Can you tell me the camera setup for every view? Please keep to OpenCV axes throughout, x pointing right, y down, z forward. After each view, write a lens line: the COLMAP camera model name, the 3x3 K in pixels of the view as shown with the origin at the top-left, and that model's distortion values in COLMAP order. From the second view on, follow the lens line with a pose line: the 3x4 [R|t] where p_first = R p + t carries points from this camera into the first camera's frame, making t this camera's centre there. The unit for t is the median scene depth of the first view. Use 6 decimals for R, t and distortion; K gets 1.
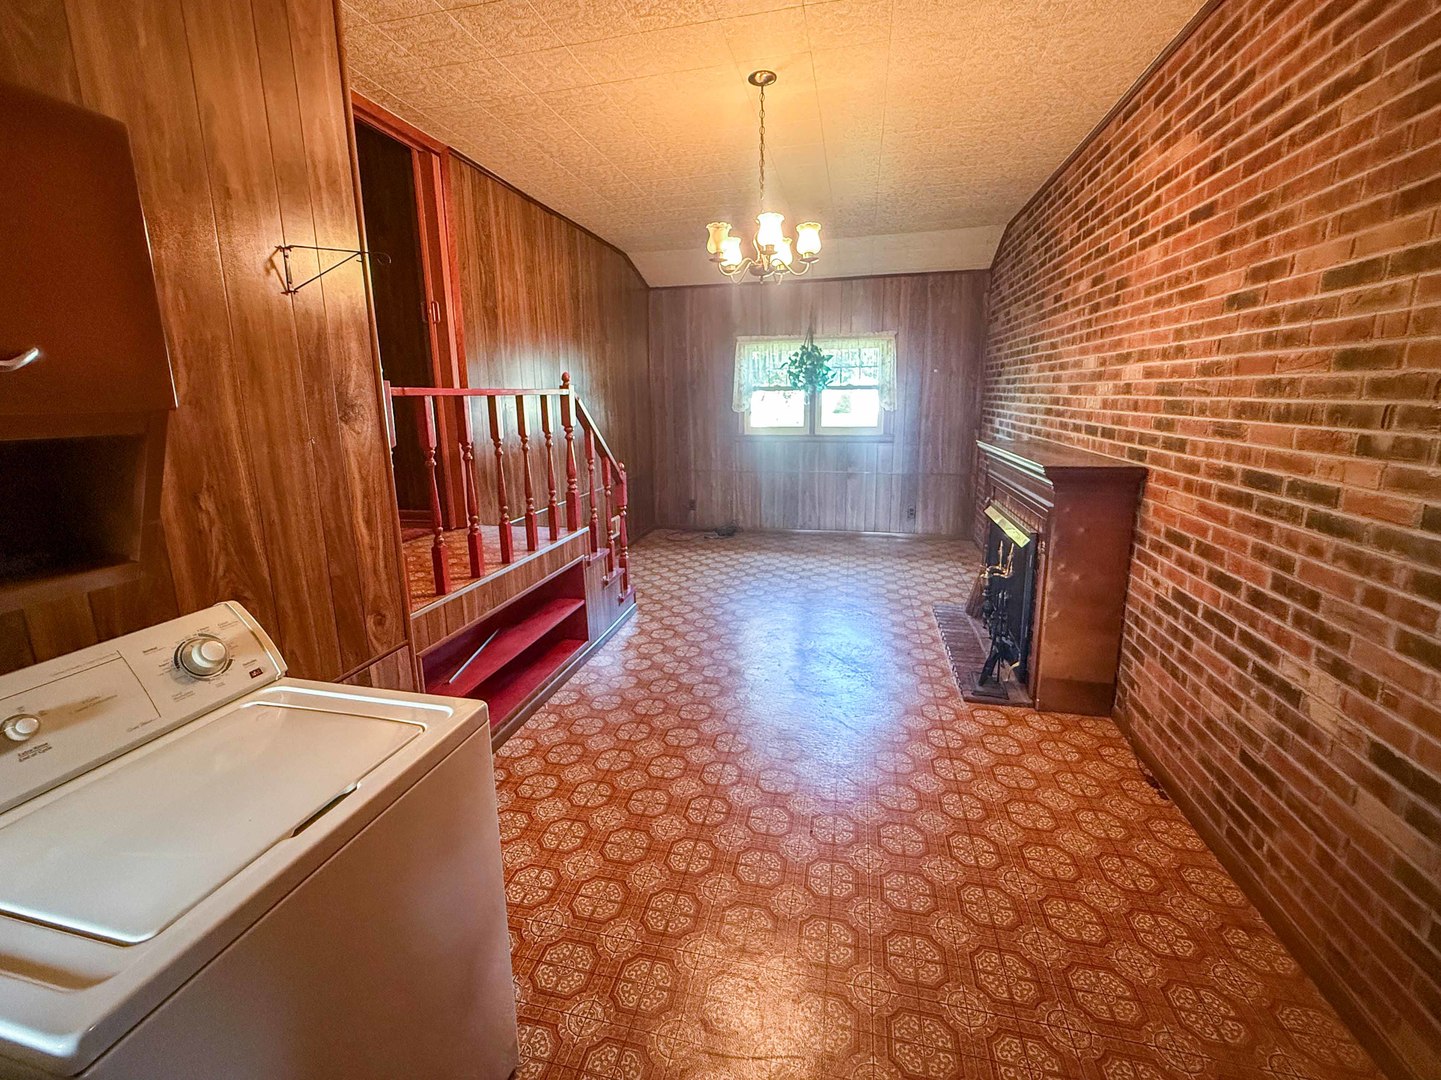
lens RADIAL K [[604.6, 0, 714.8], [0, 604.6, 508.3], [0, 0, 1]] dist [0.001226, 0.000118]
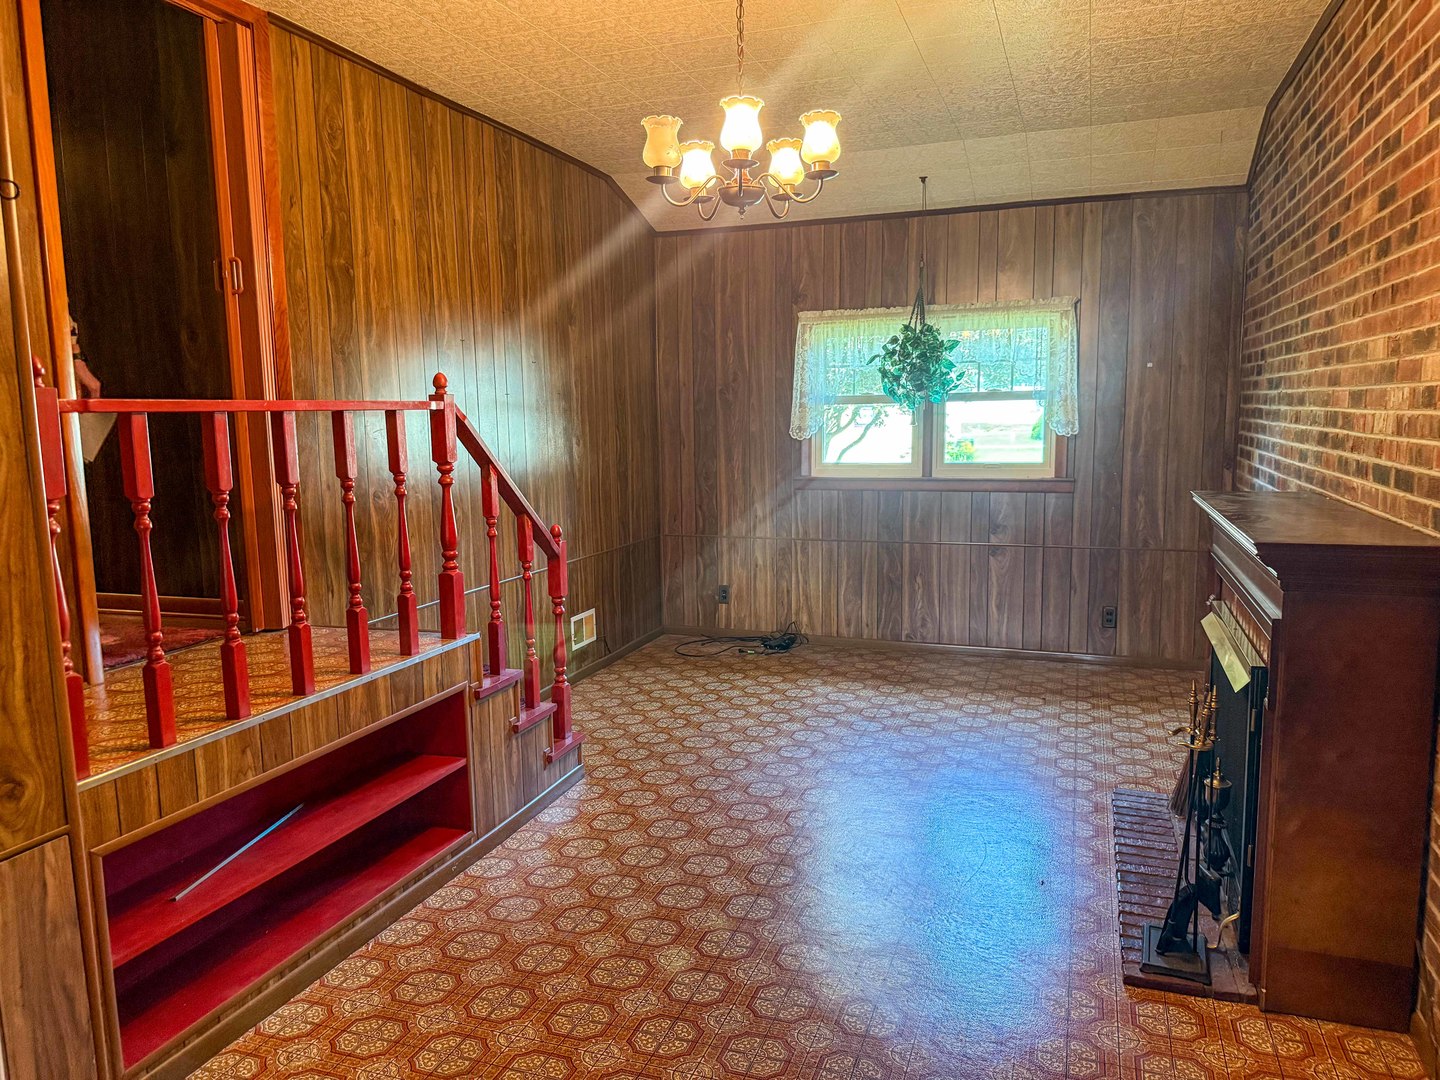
lens RADIAL K [[1005.2, 0, 720.0], [0, 1005.2, 540.0], [0, 0, 1]] dist [0.072799, -0.098682]
pose [[0.993333, 0.013860, -0.114445, 0.124395], [-0.020252, 0.998288, -0.054877, -0.009161], [0.113488, 0.056829, 0.991913, 0.043400]]
